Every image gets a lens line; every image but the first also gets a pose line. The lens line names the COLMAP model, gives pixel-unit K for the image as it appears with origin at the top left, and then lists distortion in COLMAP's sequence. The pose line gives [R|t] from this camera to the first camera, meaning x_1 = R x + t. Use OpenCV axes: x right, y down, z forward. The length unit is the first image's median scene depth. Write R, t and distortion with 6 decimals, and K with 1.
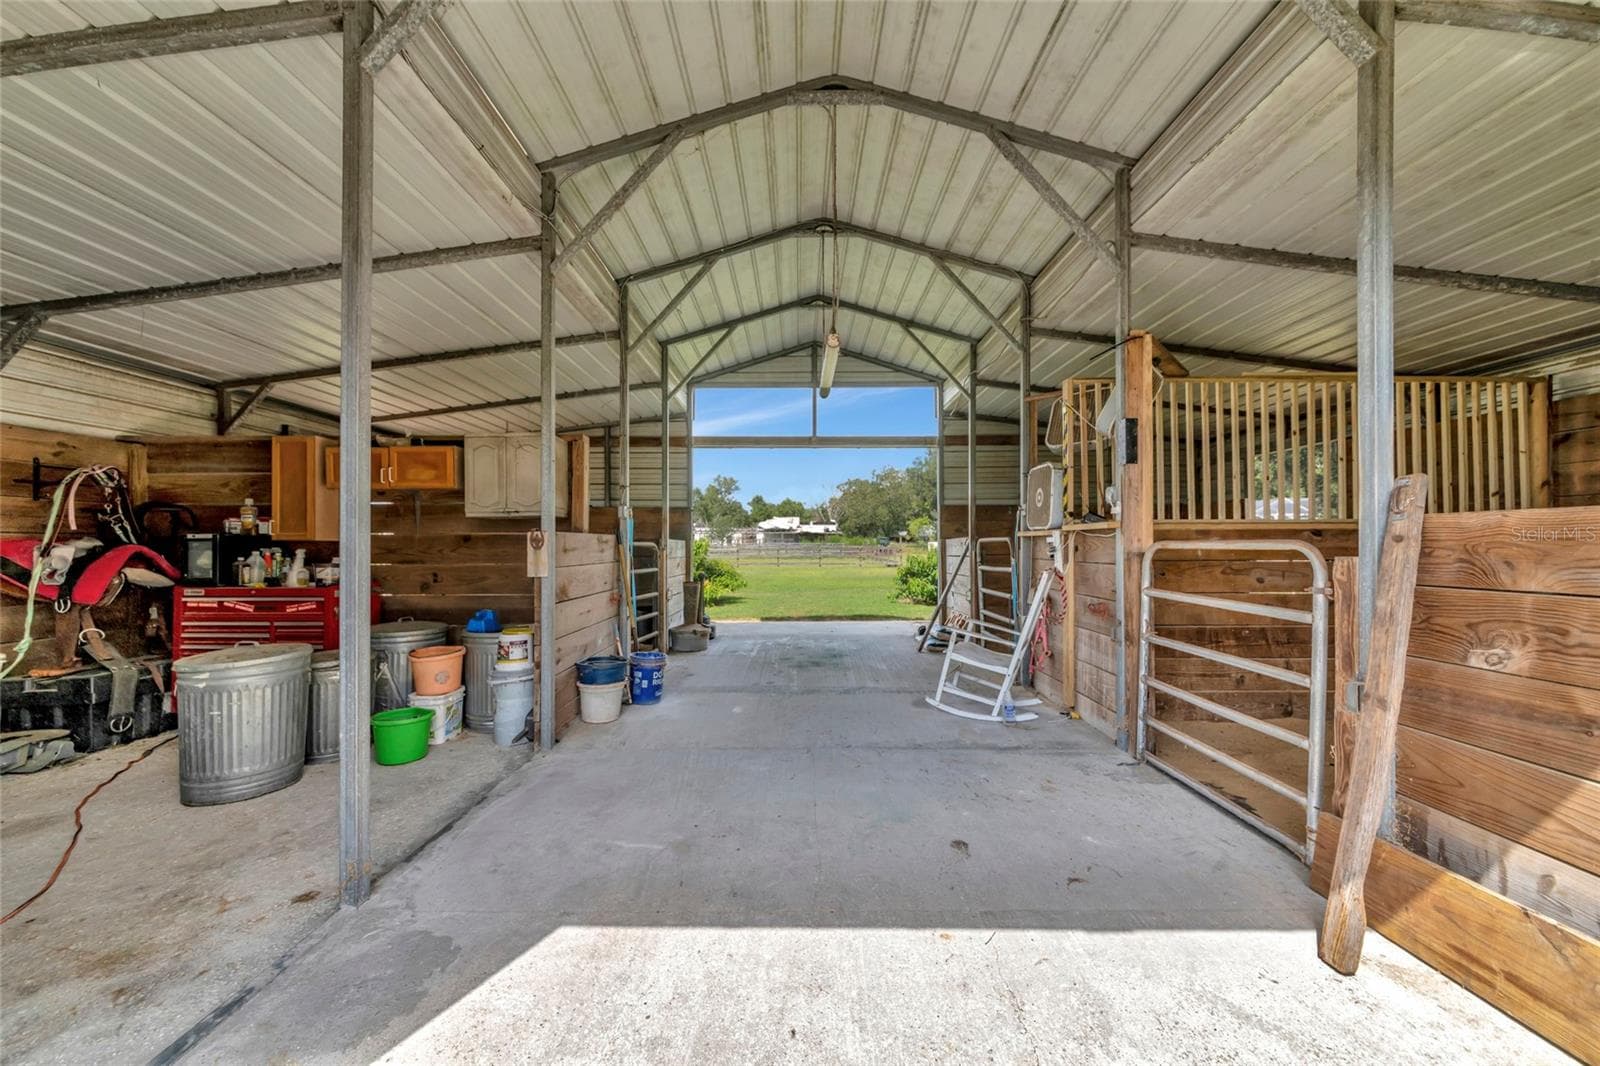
lens RADIAL K [[716.6, 0, 800.0], [0, 716.6, 533.0], [0, 0, 1]] dist [0.008174, 0.000711]
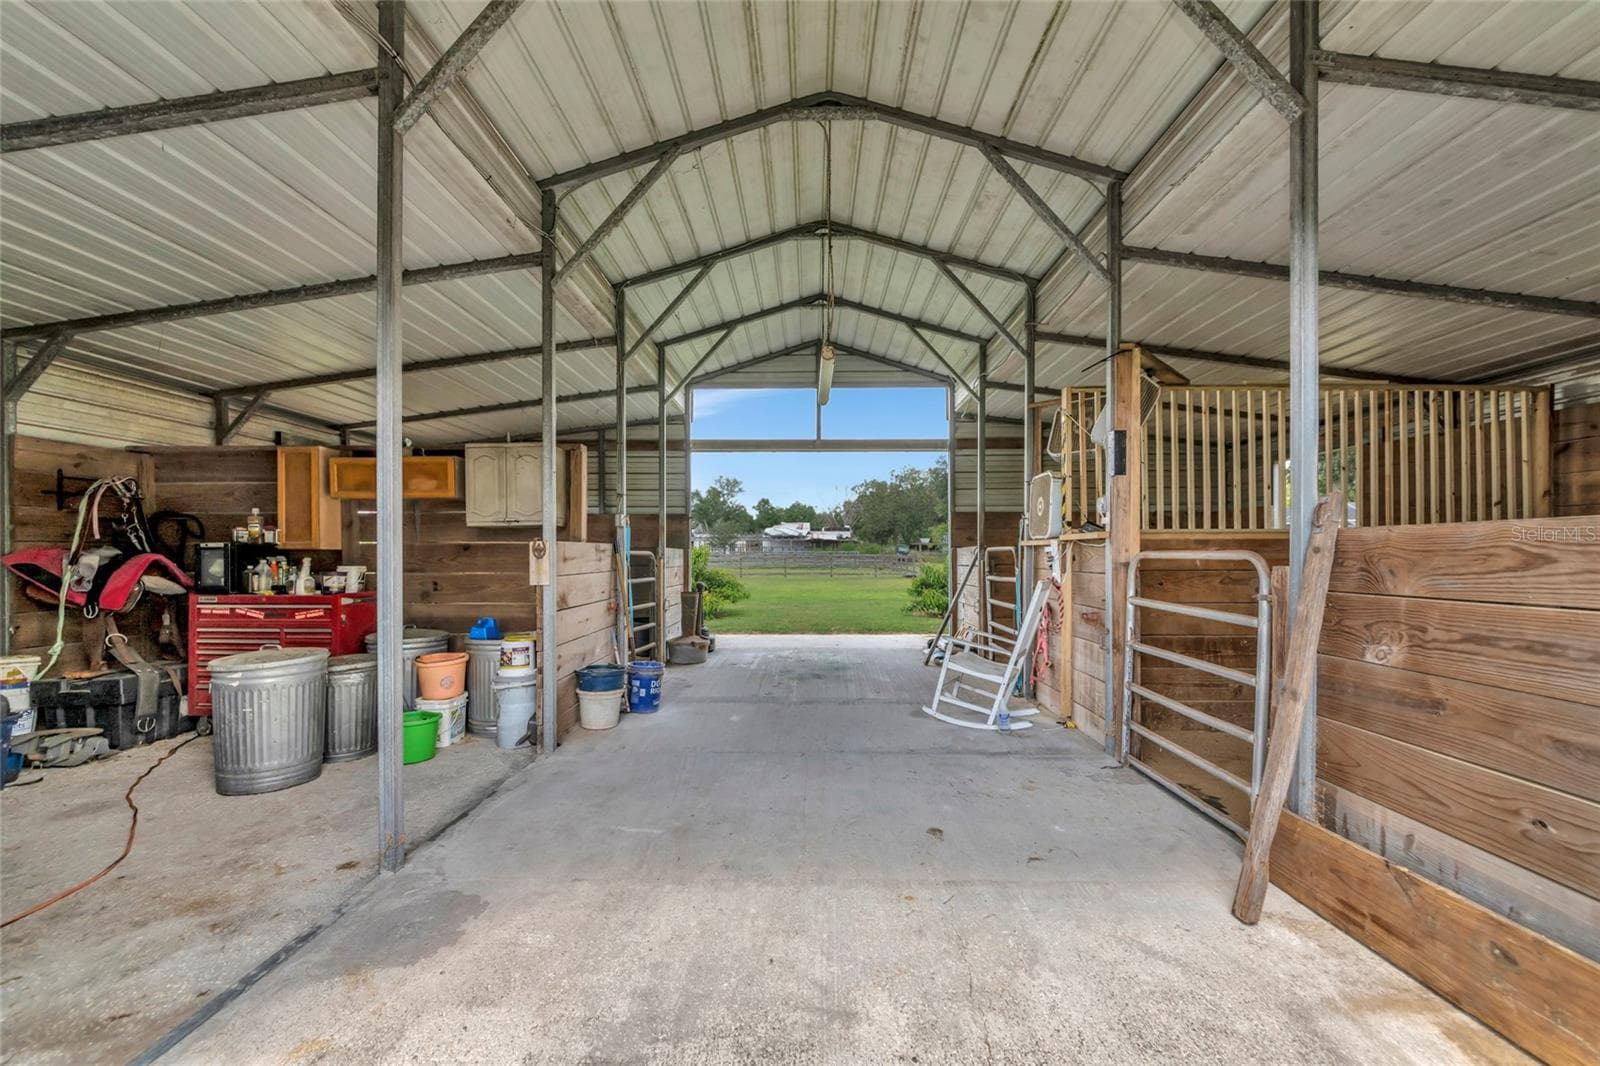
lens RADIAL K [[833.3, 0, 807.0], [0, 833.3, 551.7], [0, 0, 1]] dist [-0.002744, -0.000705]
pose [[0.999918, 0.001163, -0.012752, 0.029993], [-0.000971, 0.999887, 0.014999, -0.004583], [0.012768, -0.014985, 0.999806, -0.170653]]
